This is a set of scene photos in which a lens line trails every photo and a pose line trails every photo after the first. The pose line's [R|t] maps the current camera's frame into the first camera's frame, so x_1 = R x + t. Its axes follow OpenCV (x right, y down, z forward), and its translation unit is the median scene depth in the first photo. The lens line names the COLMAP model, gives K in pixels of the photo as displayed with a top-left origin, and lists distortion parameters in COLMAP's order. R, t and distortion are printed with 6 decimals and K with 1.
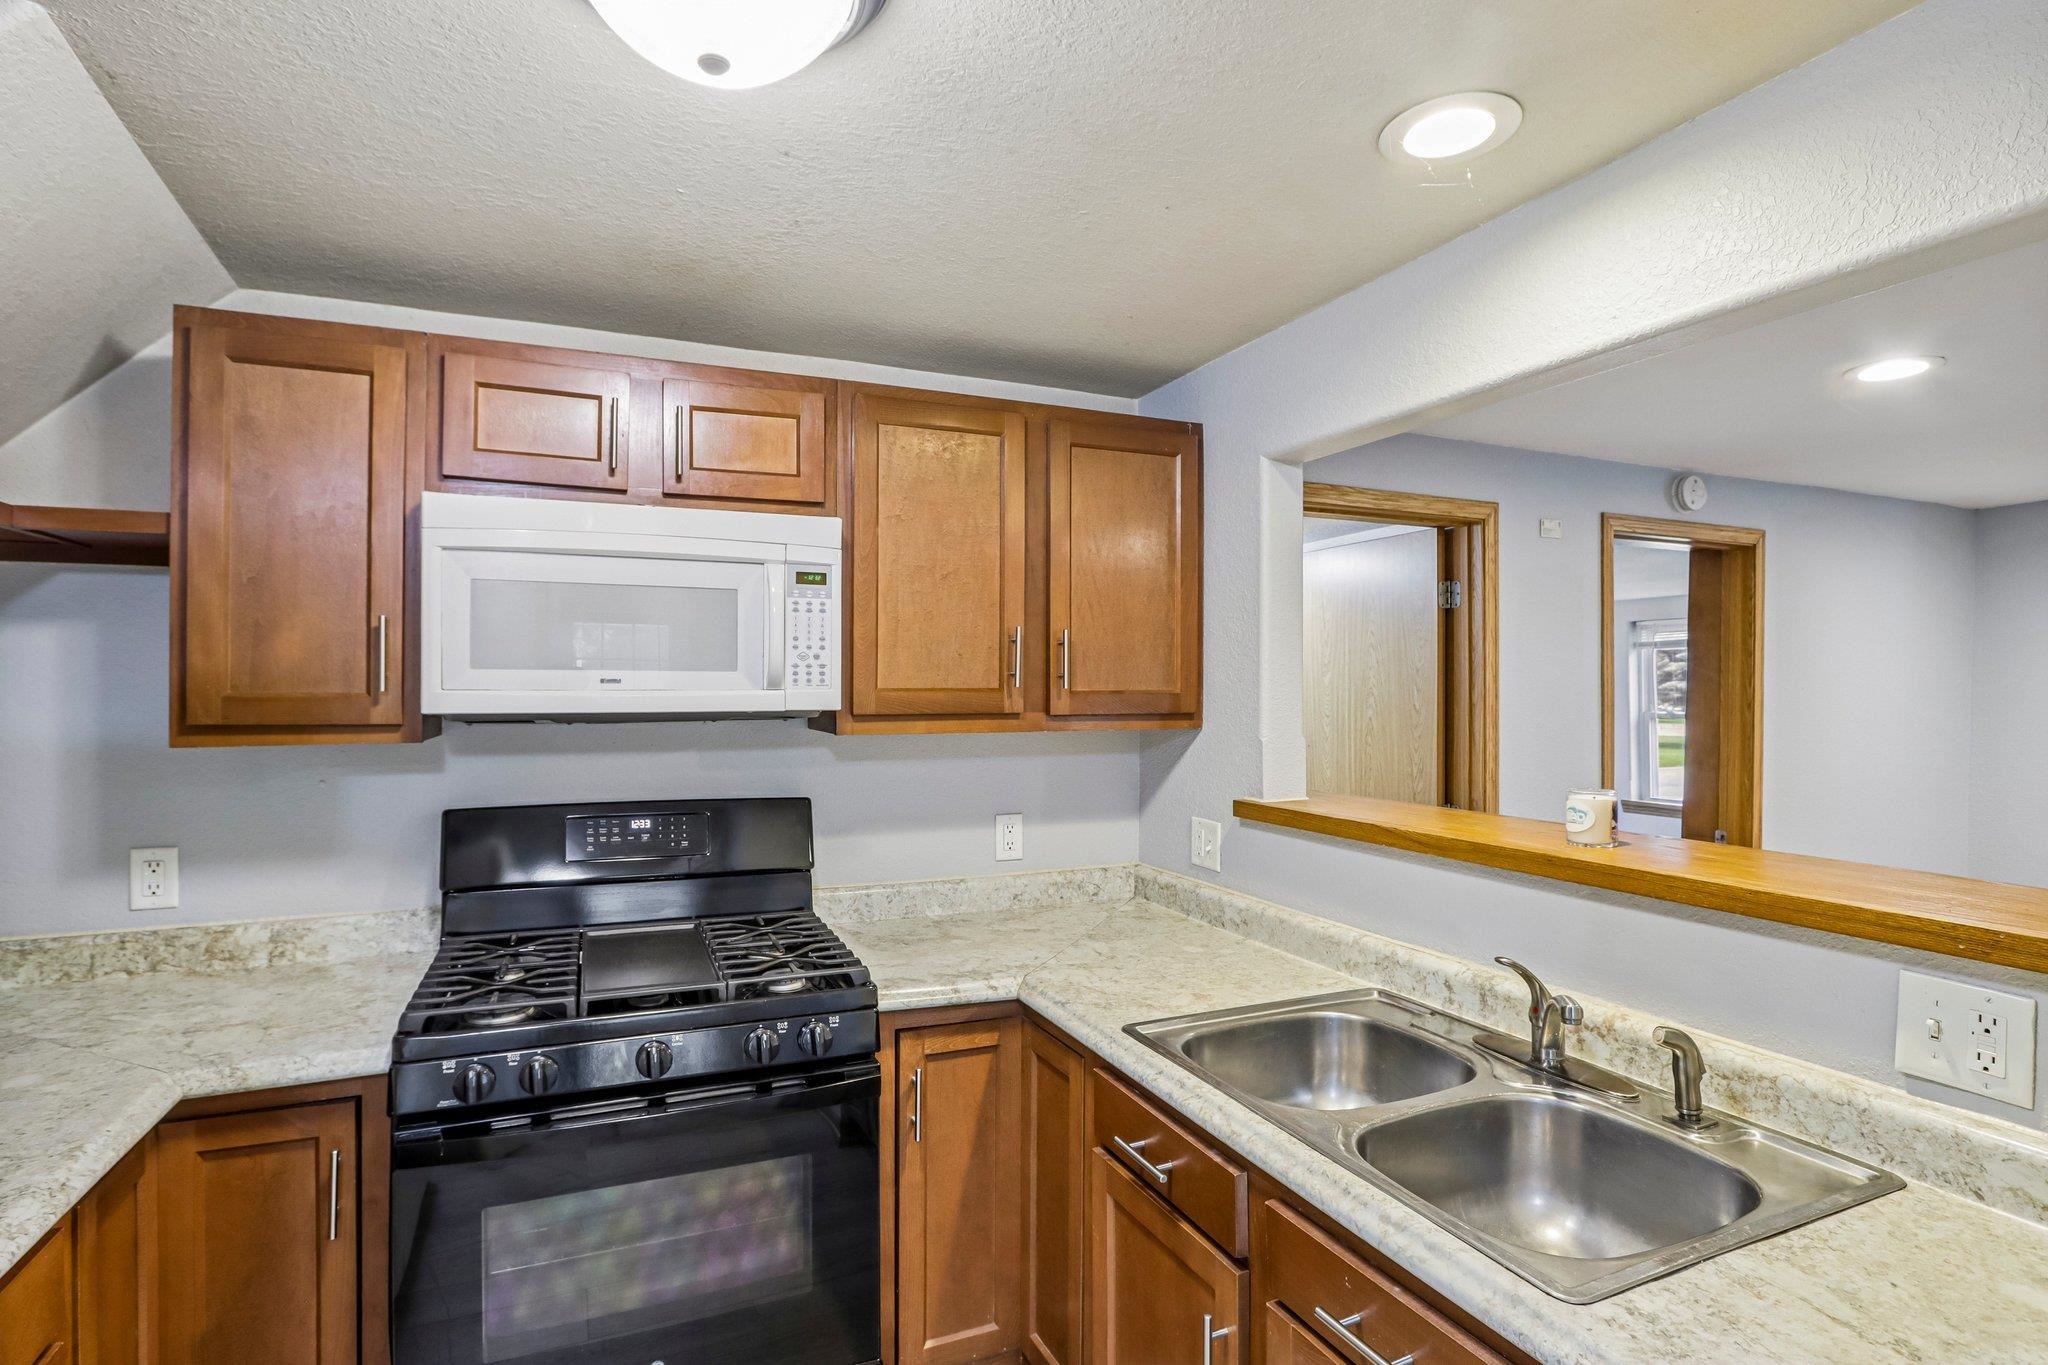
lens RADIAL K [[1026.9, 0, 1016.1], [0, 1026.9, 678.0], [0, 0, 1]] dist [-0.018242, 0.003890]
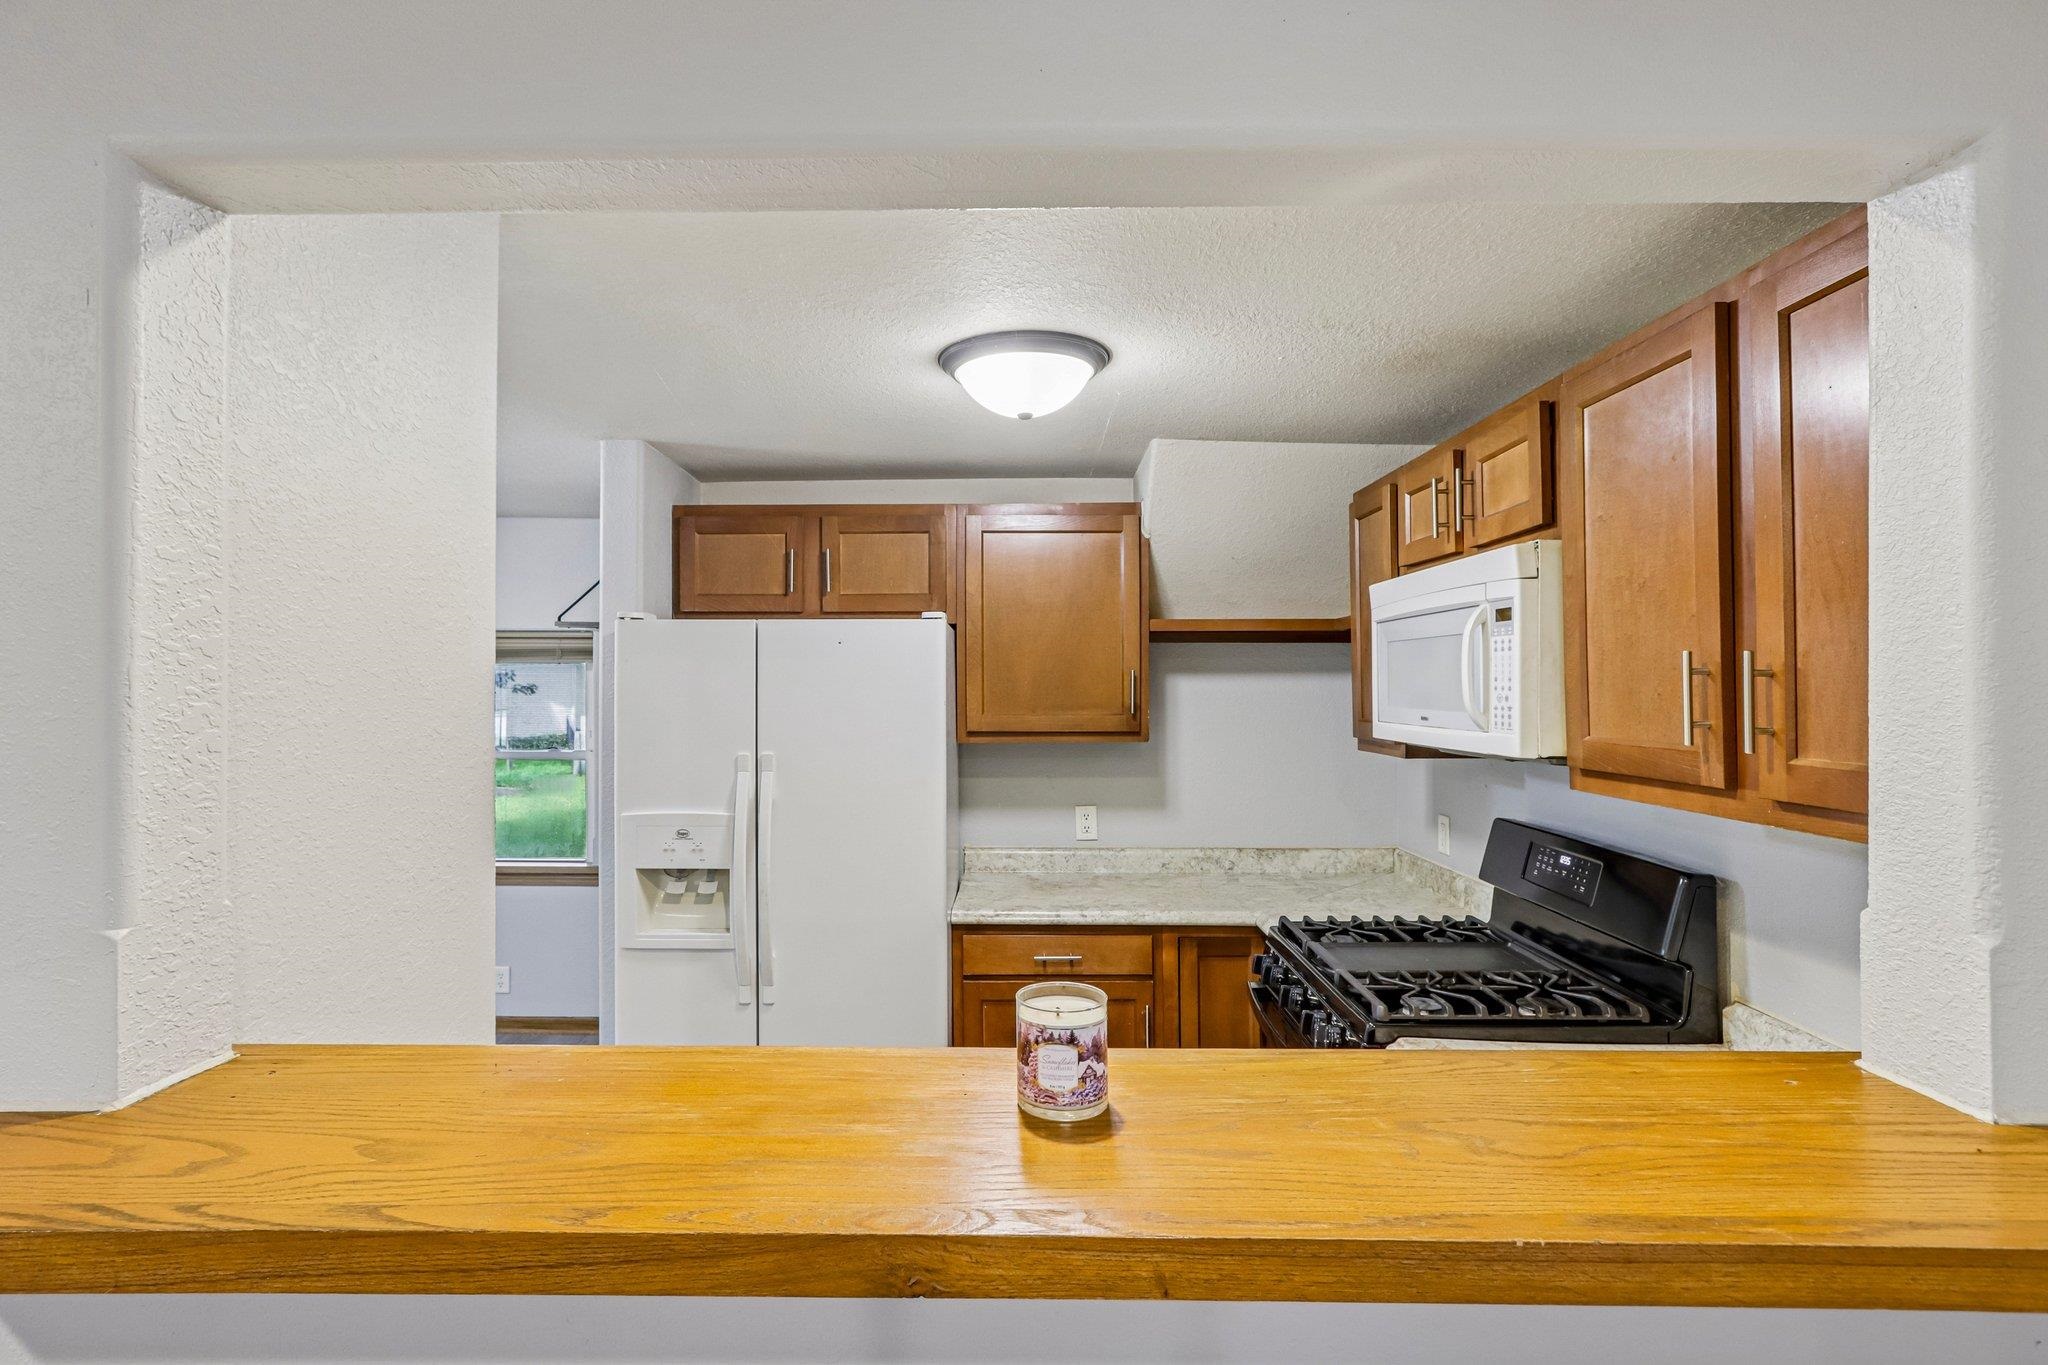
lens RADIAL K [[1026.9, 0, 1021.9], [0, 1026.9, 686.9], [0, 0, 1]] dist [-0.018242, 0.003890]
pose [[-0.396220, -0.001739, -0.918154, 0.772223], [0.003872, 0.999986, -0.003565, -0.027665], [0.918148, -0.004968, -0.396207, 0.898650]]
